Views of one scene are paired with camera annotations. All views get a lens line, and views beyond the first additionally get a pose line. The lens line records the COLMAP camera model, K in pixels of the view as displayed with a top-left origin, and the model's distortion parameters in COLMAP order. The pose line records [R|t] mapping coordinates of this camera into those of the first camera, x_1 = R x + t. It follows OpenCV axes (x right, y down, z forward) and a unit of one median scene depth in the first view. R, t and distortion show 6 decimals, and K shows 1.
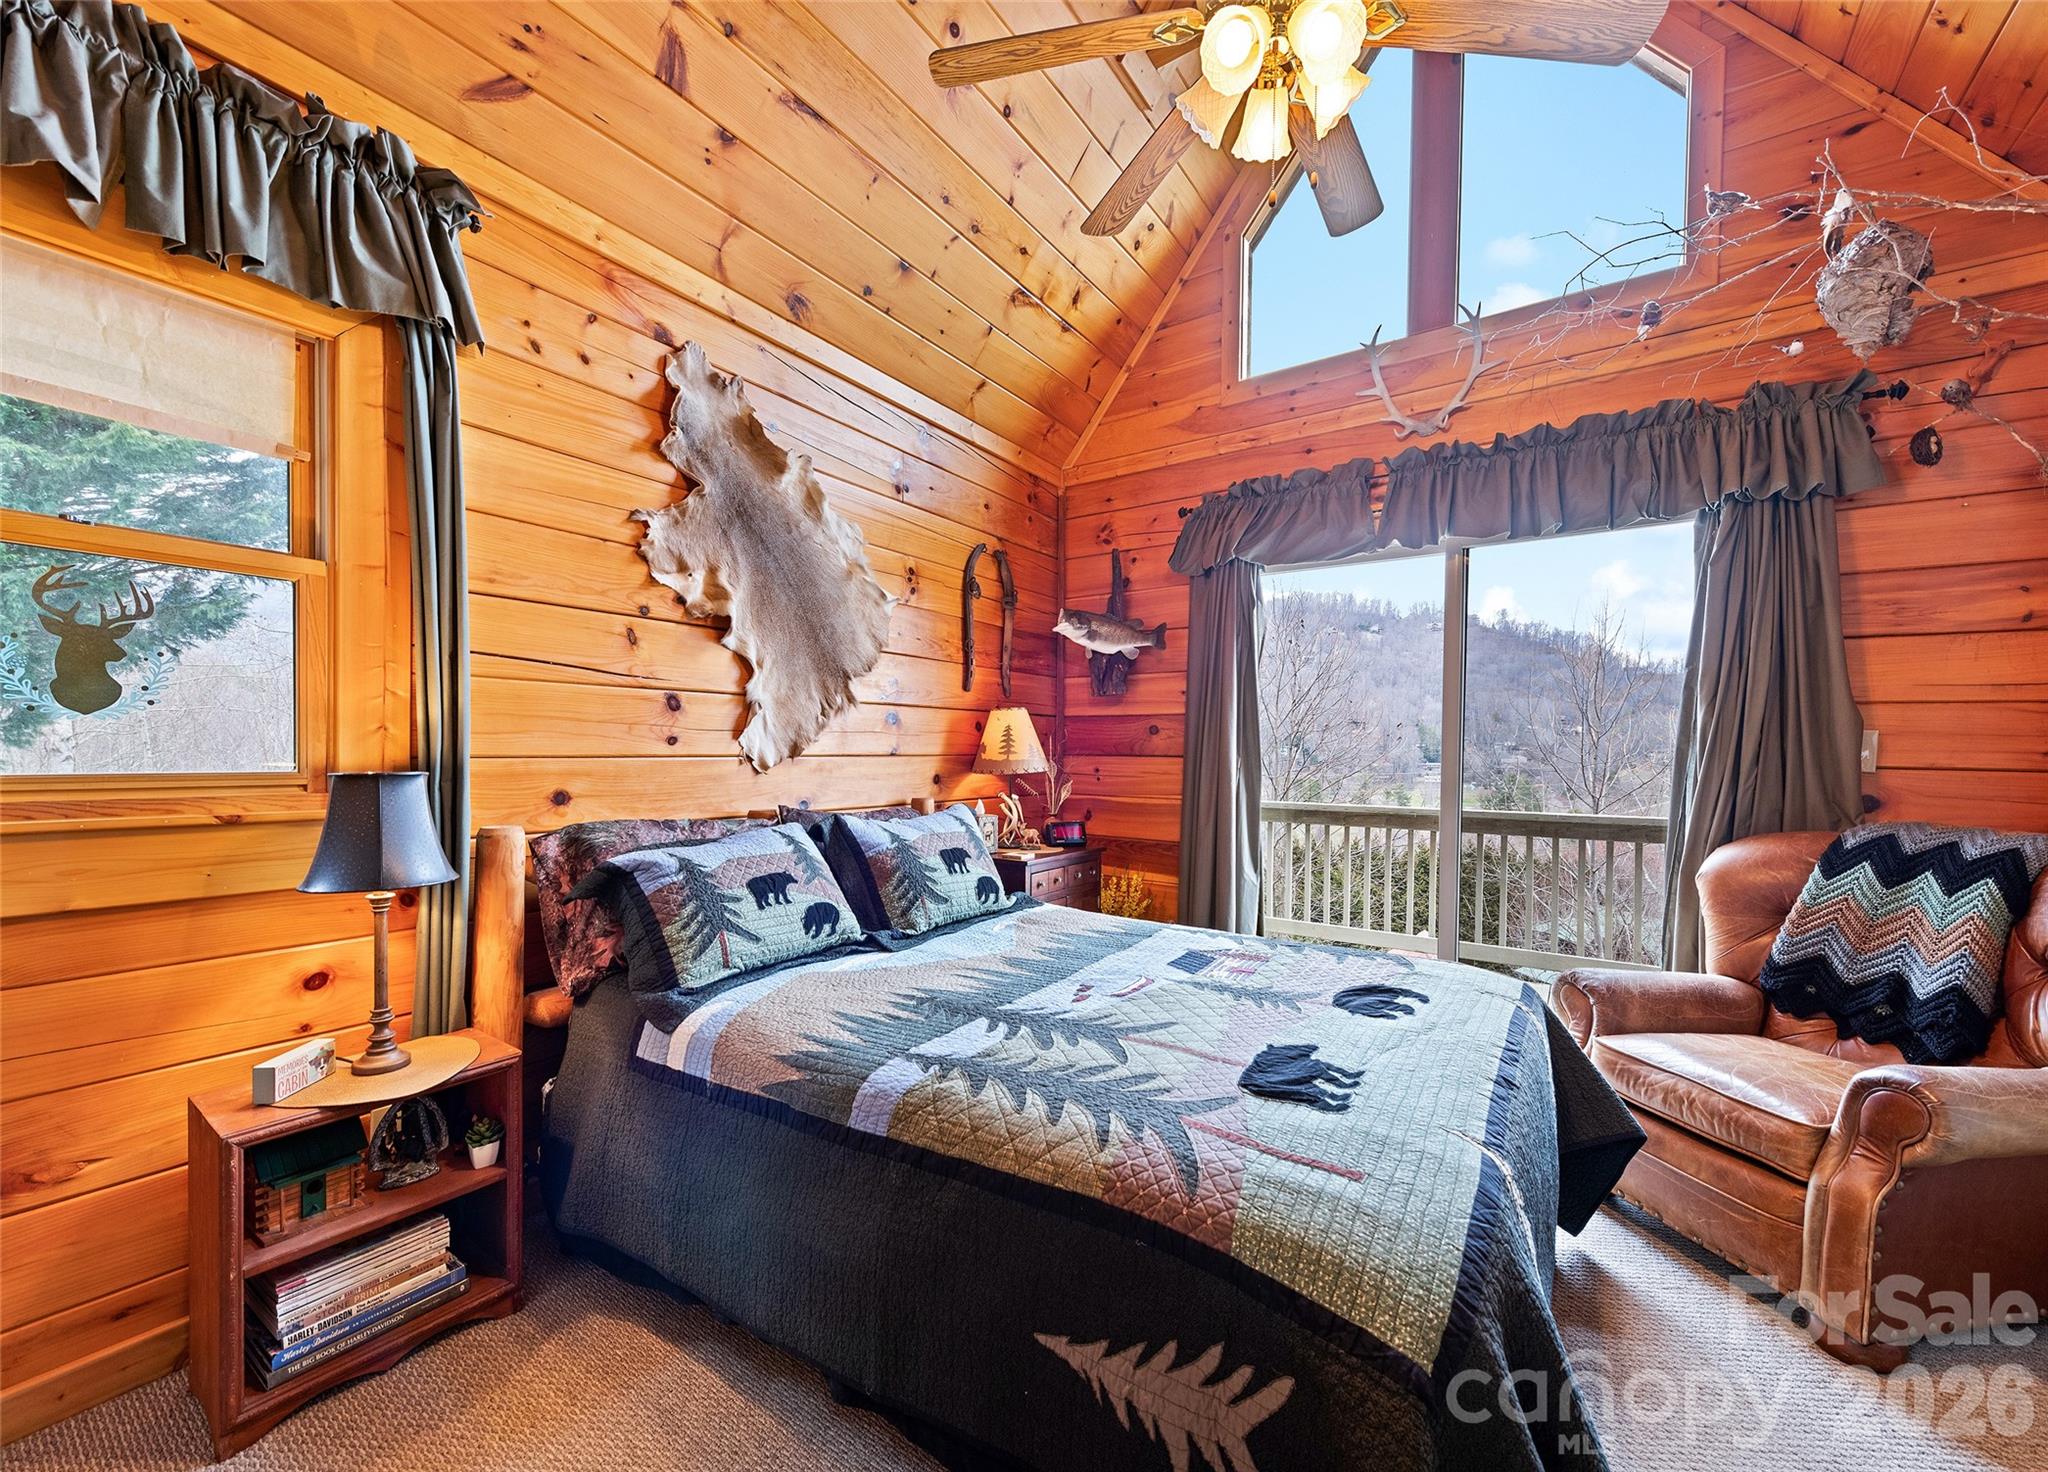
lens RADIAL K [[854.5, 0, 1025.8], [0, 854.5, 761.1], [0, 0, 1]] dist [0.024831, -0.008177]
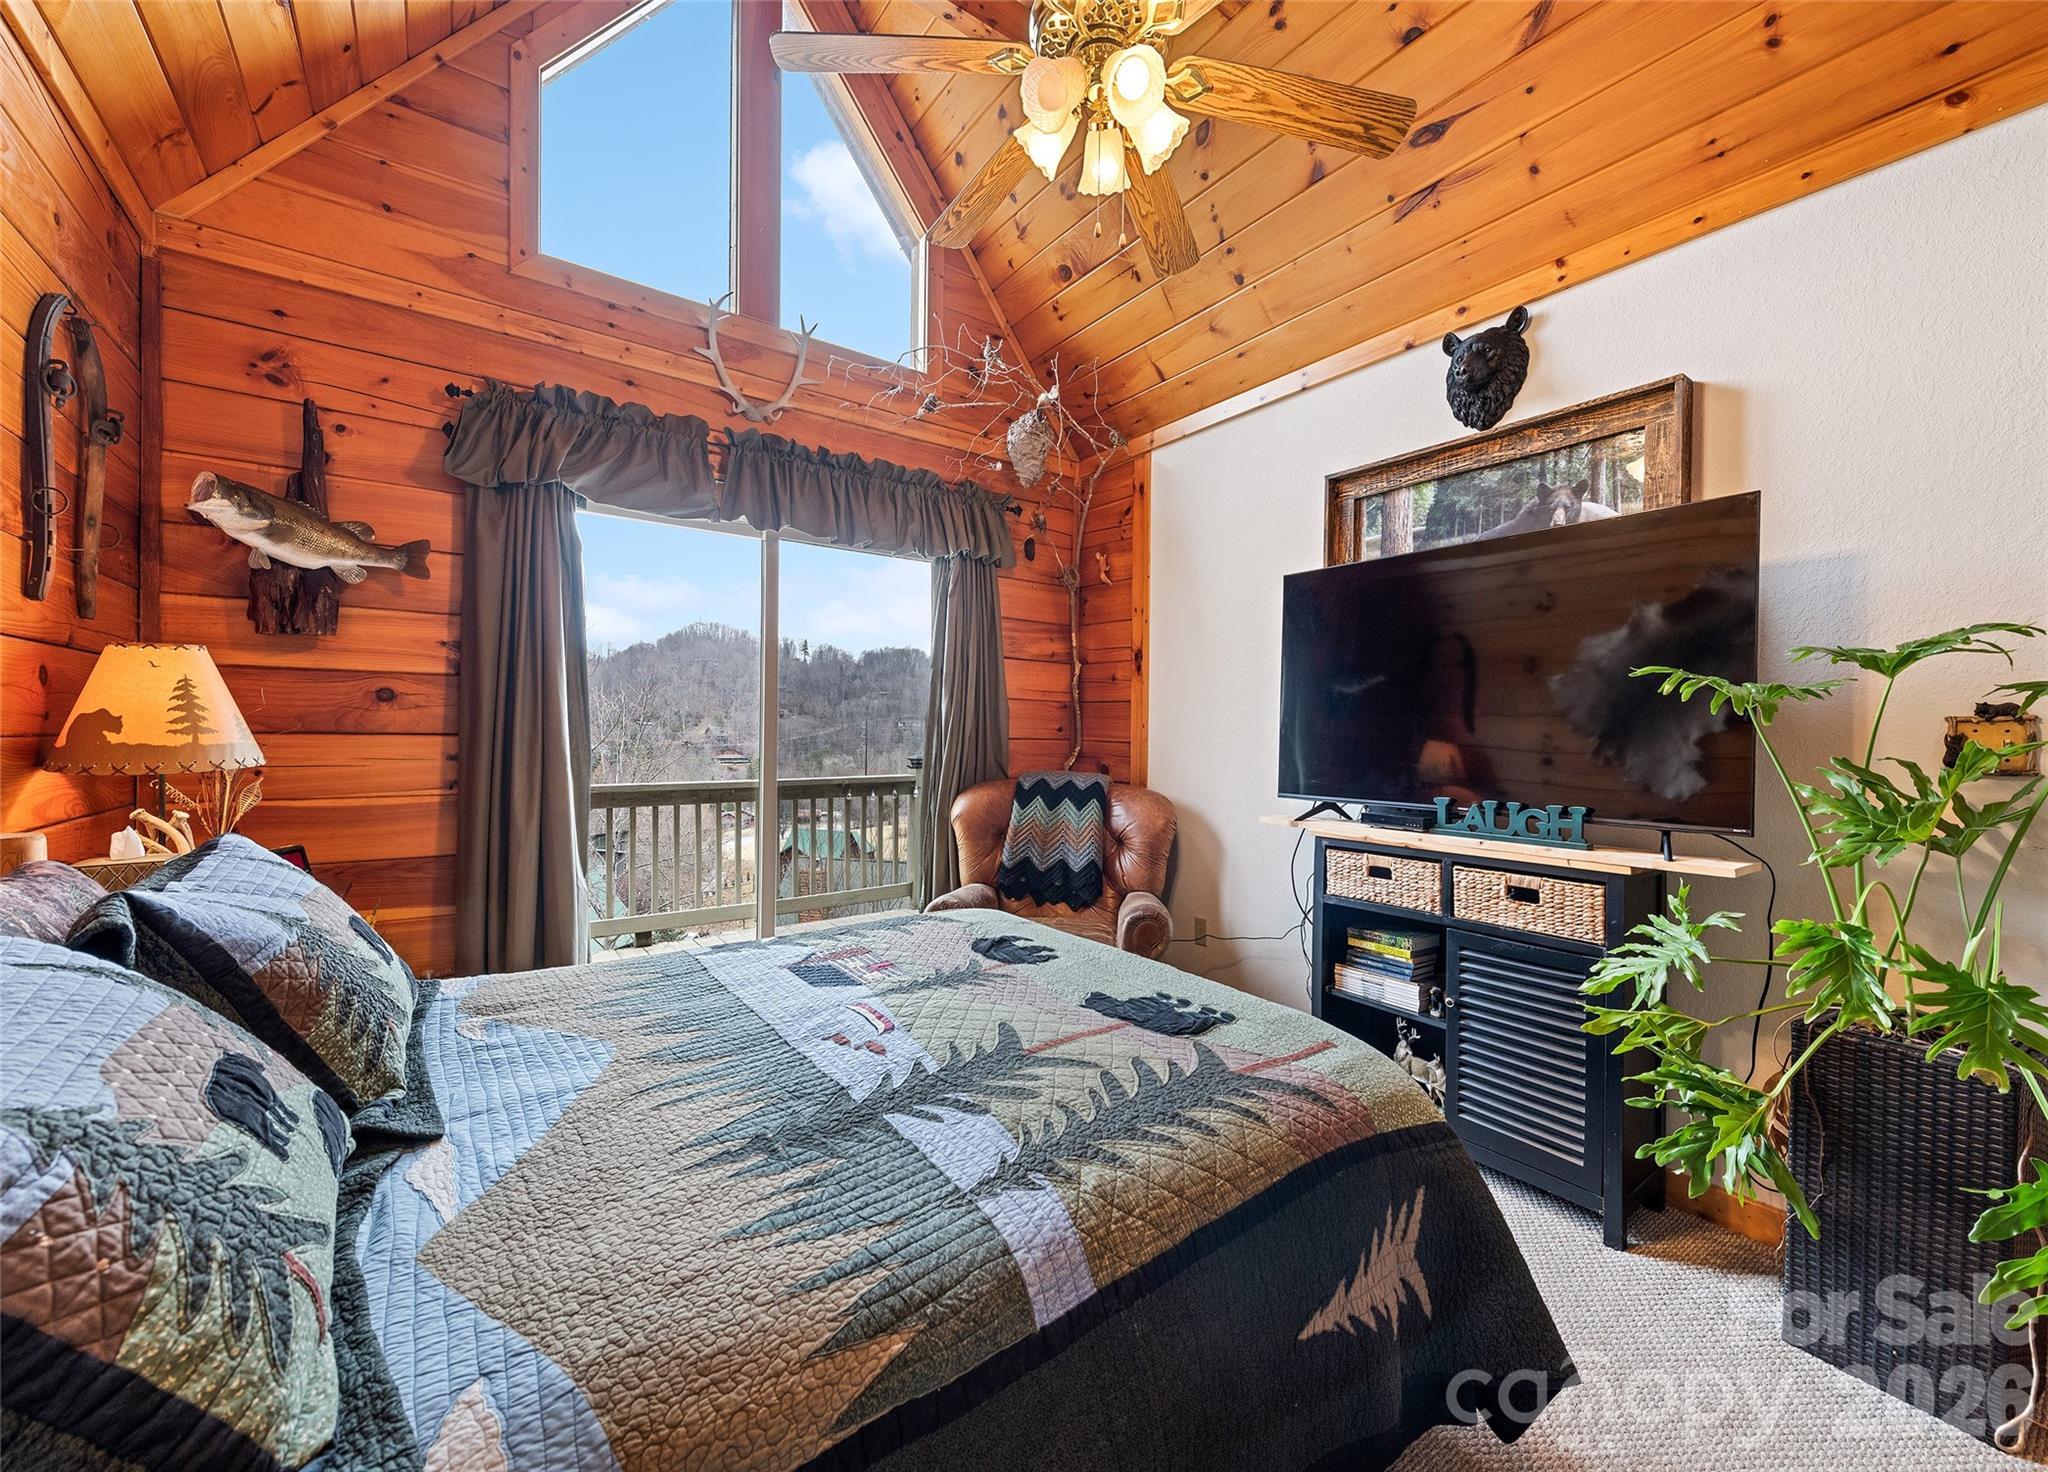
lens RADIAL K [[823.9, 0, 1024.0], [0, 823.9, 736.0], [0, 0, 1]] dist [0.002422, -0.000273]
pose [[0.301821, -0.011645, 0.953293, -0.519216], [0.004162, 0.999932, 0.010897, -0.014942], [-0.953355, 0.000678, 0.301849, 0.542048]]
